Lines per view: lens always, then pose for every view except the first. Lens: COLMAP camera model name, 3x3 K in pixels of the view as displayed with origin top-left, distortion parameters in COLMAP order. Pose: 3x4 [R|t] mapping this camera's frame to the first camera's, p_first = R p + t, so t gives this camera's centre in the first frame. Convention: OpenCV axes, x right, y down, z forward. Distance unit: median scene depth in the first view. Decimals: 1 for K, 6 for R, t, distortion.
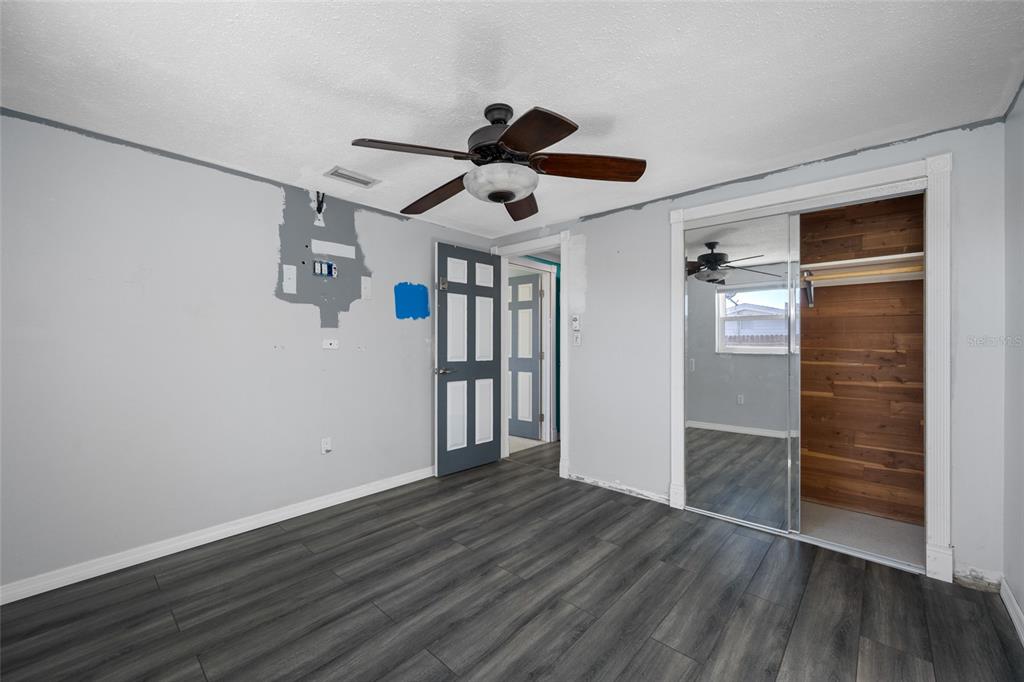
lens RADIAL K [[404.9, 0, 514.4], [0, 404.9, 348.2], [0, 0, 1]] dist [-0.001321, 0.000002]
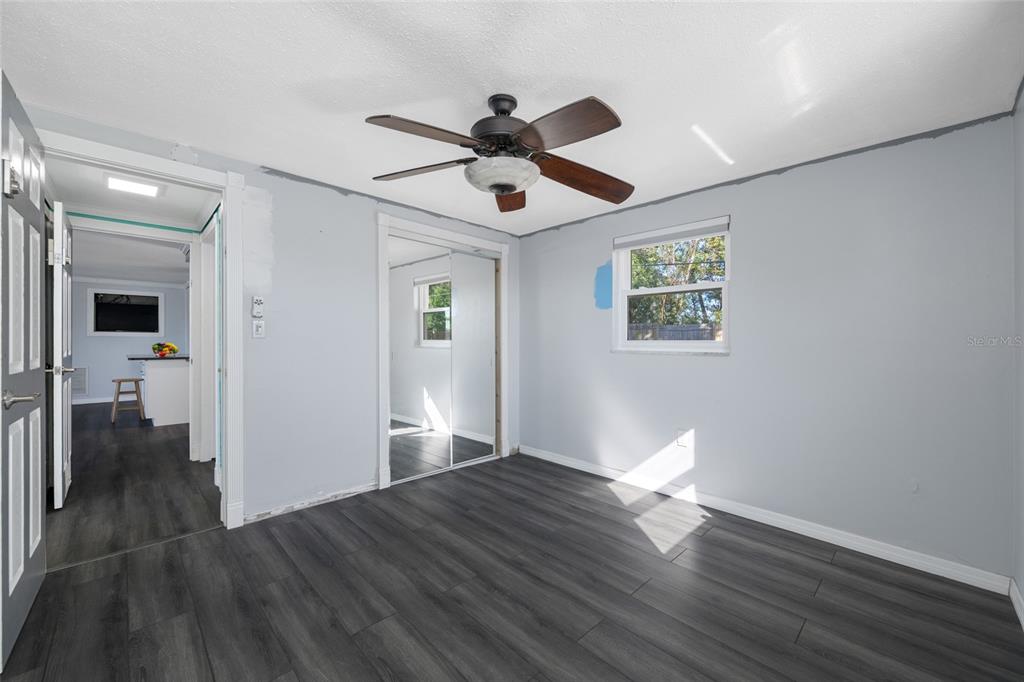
lens RADIAL K [[403.8, 0, 512.5], [0, 403.8, 337.3], [0, 0, 1]] dist [0.000403, -0.000089]
pose [[0.069191, 0.006138, 0.997585, -0.738555], [0.000838, 0.999980, -0.006211, -0.003008], [-0.997603, 0.001265, 0.069185, 0.651352]]
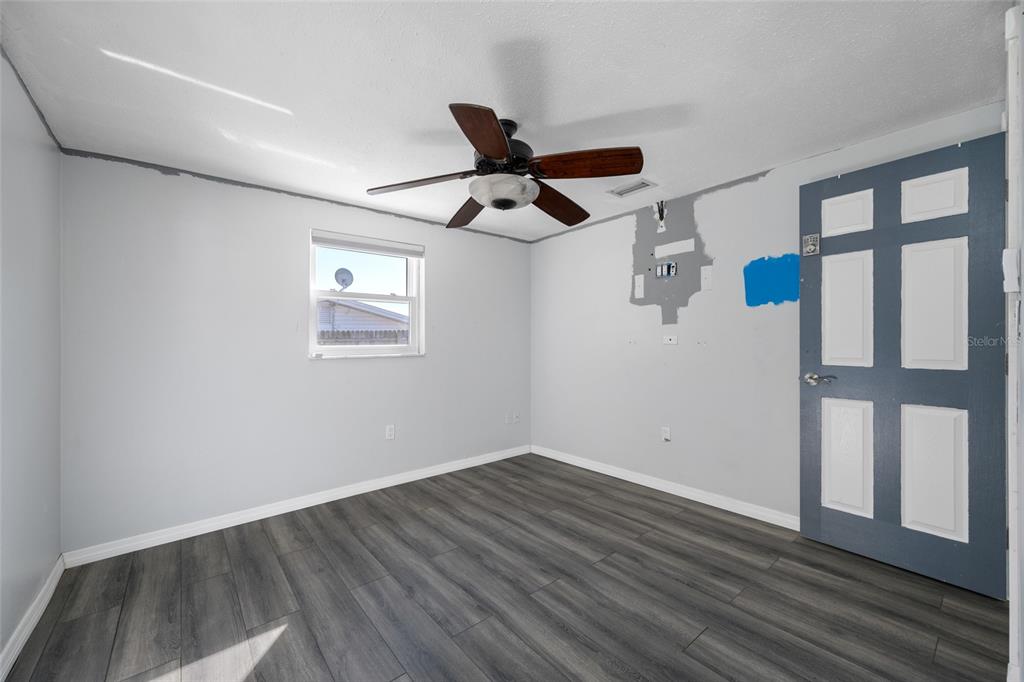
lens RADIAL K [[405.9, 0, 515.0], [0, 405.9, 339.1], [0, 0, 1]] dist [-0.000141, -0.000090]
pose [[-0.144967, -0.004970, -0.989424, 0.738970], [0.004379, 0.999974, -0.005664, -0.008418], [0.989427, -0.005154, -0.144942, 0.852432]]
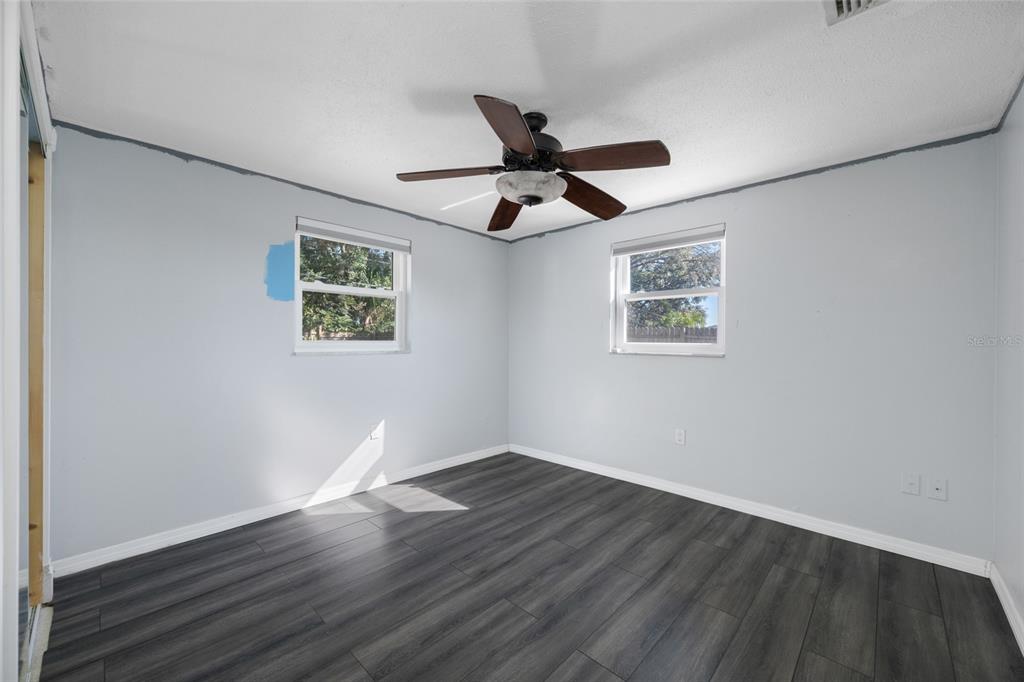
lens RADIAL K [[403.8, 0, 512.5], [0, 403.8, 337.3], [0, 0, 1]] dist [0.000403, -0.000089]
pose [[-0.999656, -0.006293, 0.025448, -0.008516], [-0.006262, 0.999980, 0.001290, -0.015926], [-0.025455, 0.001131, -0.999675, 1.477034]]
